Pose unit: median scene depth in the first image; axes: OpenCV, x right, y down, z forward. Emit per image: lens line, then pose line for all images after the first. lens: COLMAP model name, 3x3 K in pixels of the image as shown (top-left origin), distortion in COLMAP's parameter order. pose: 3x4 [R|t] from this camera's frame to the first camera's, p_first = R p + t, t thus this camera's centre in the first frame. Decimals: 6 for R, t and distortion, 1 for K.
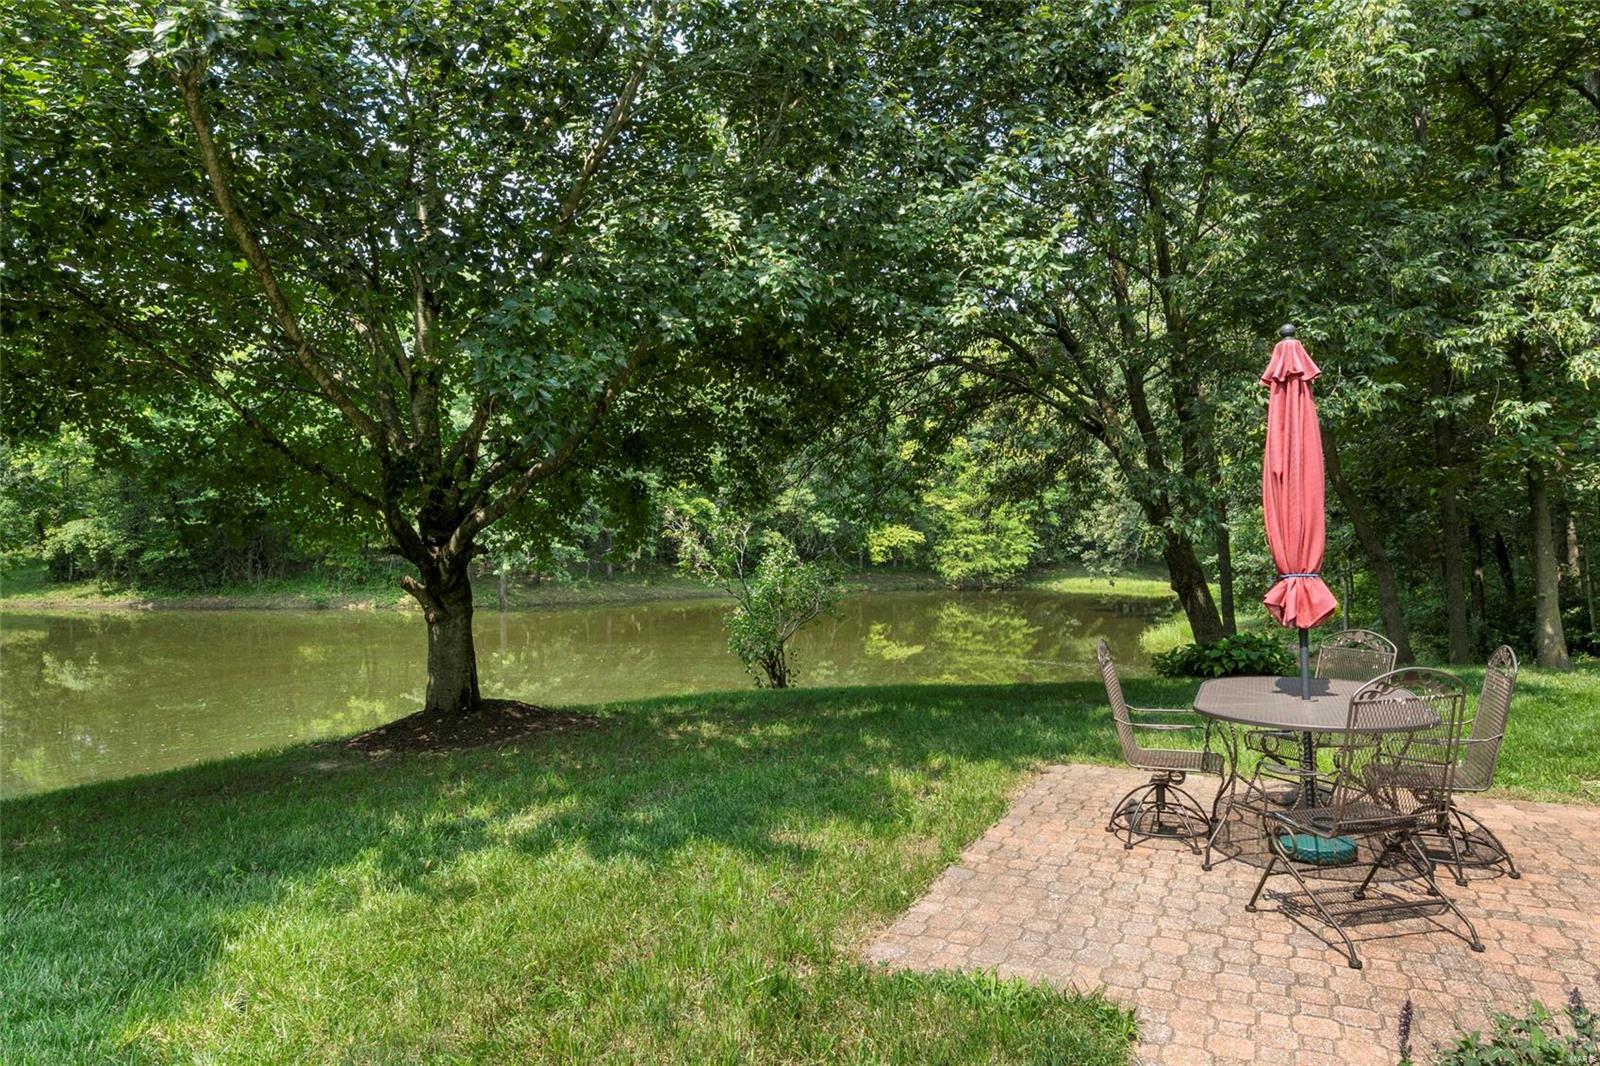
lens RADIAL K [[1016.5, 0, 804.7], [0, 1016.5, 547.6], [0, 0, 1]] dist [0.011913, -0.002143]
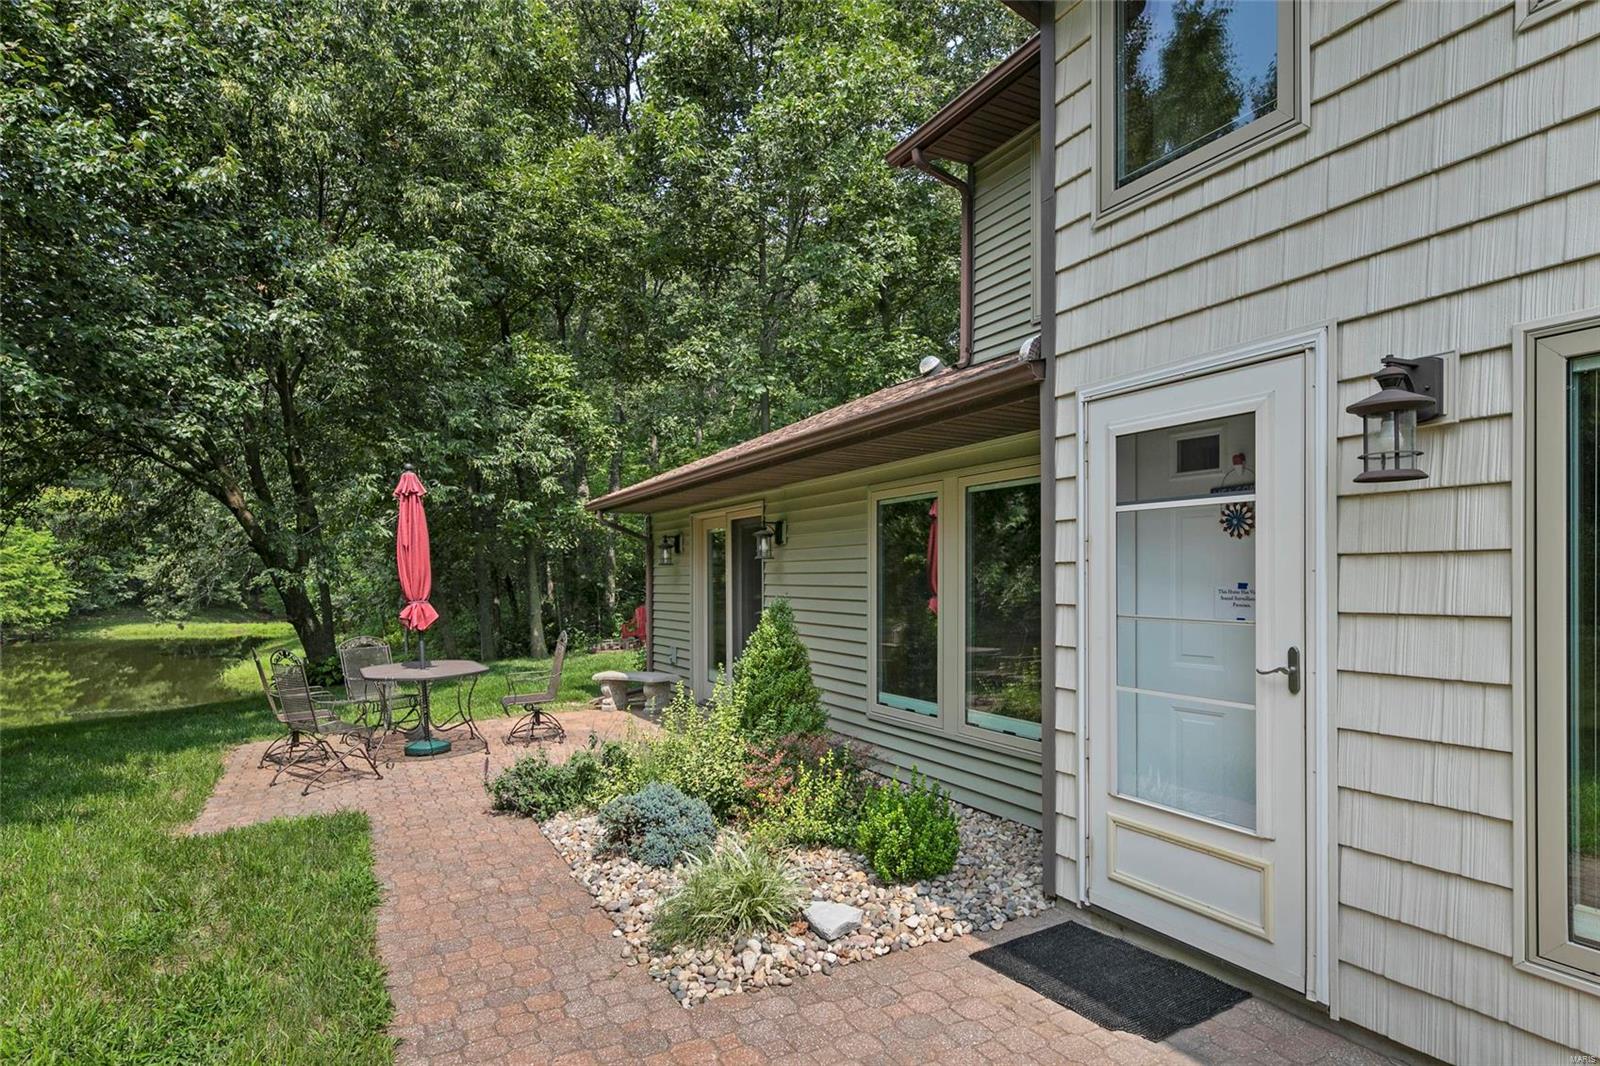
lens RADIAL K [[885.2, 0, 787.2], [0, 885.2, 587.6], [0, 0, 1]] dist [0.007996, -0.000919]
pose [[0.619046, -0.019004, 0.785125, -0.208162], [0.019697, 0.999768, 0.008668, 0.000575], [-0.785107, 0.010099, 0.619277, -0.298316]]
